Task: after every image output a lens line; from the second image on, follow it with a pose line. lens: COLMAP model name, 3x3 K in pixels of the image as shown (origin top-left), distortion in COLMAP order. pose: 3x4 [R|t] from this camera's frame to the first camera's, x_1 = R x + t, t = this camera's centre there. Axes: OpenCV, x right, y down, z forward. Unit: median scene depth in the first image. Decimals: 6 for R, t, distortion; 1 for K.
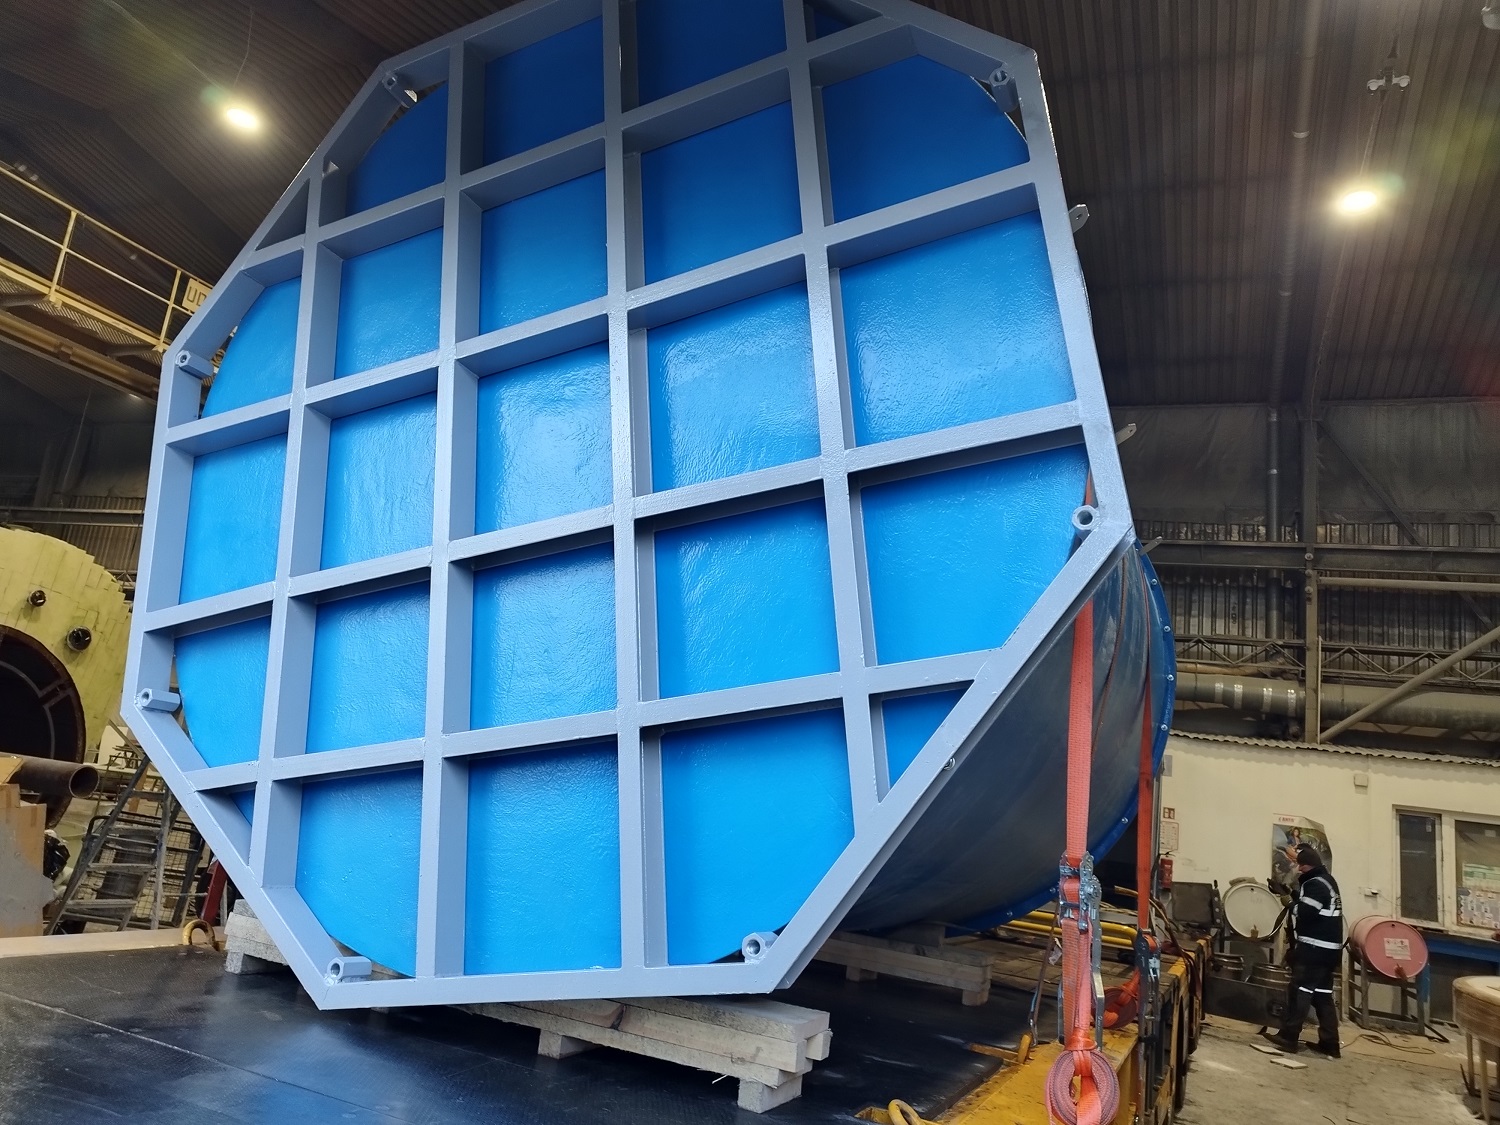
lens RADIAL K [[1110.6, 0, 750.0], [0, 1110.6, 562.5], [0, 0, 1]] dist [0.019493, -0.008046]
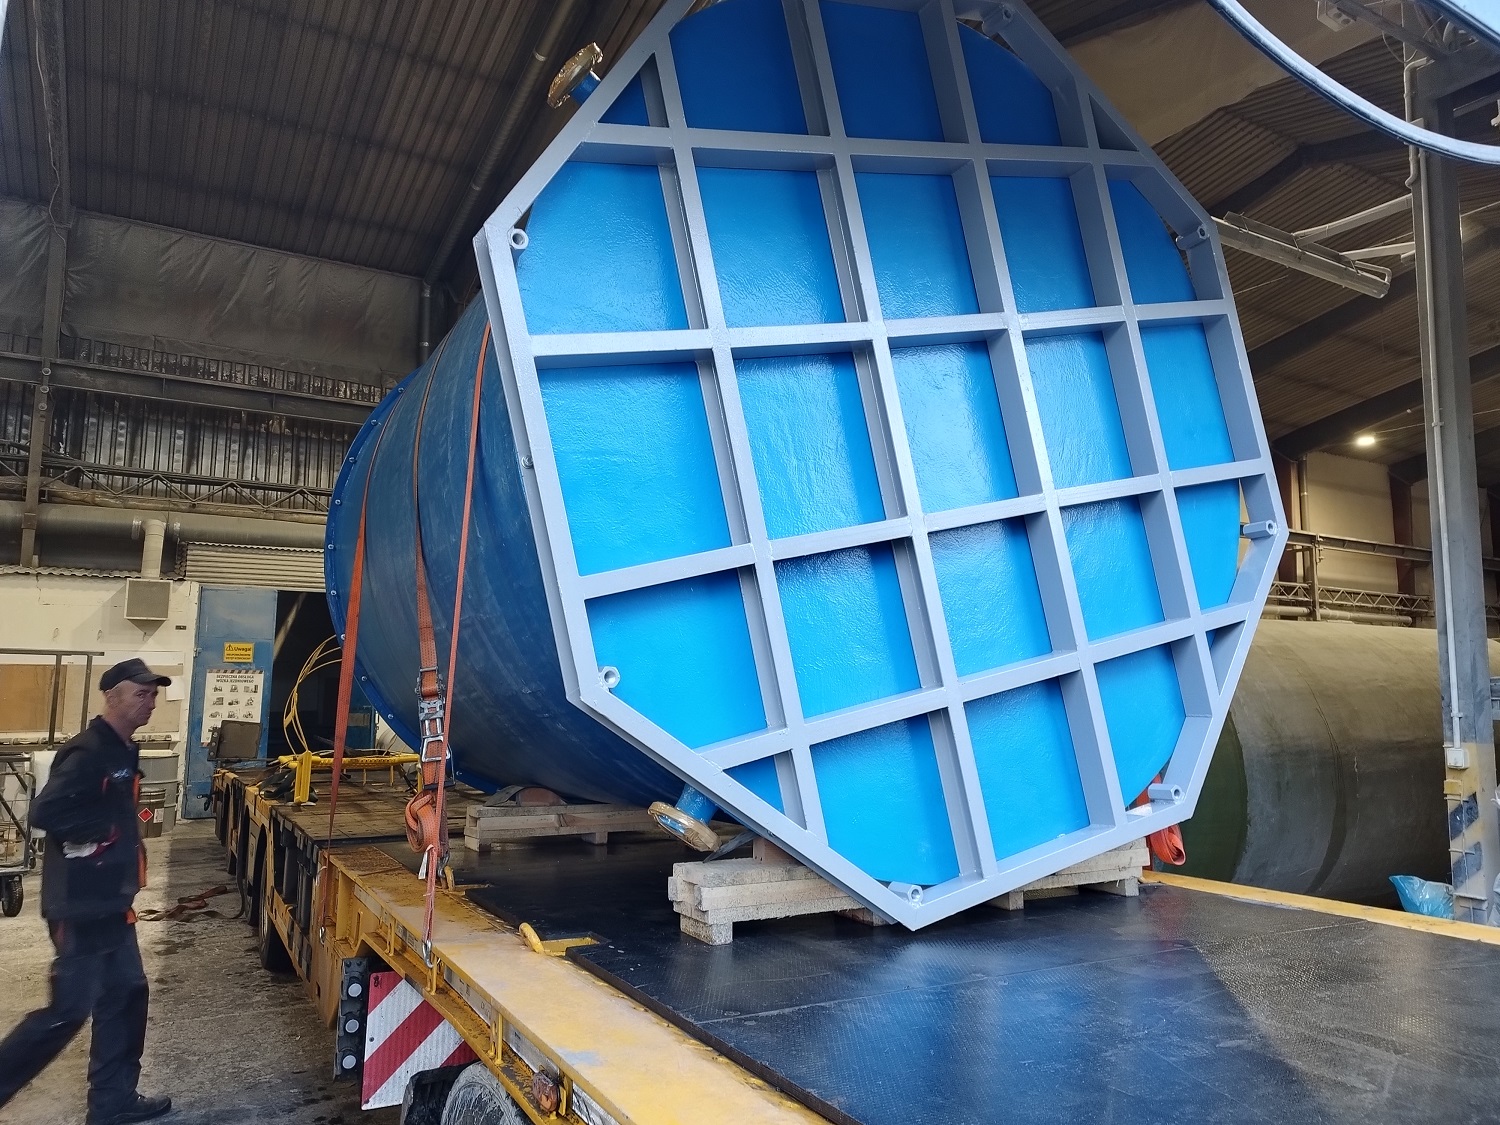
lens RADIAL K [[1110.6, 0, 750.0], [0, 1110.6, 562.5], [0, 0, 1]] dist [0.019493, -0.008046]
pose [[0.582156, -0.029228, 0.812551, -1.164291], [-0.094998, 0.990064, 0.103675, -0.063201], [-0.807508, -0.137546, 0.573596, 0.442606]]
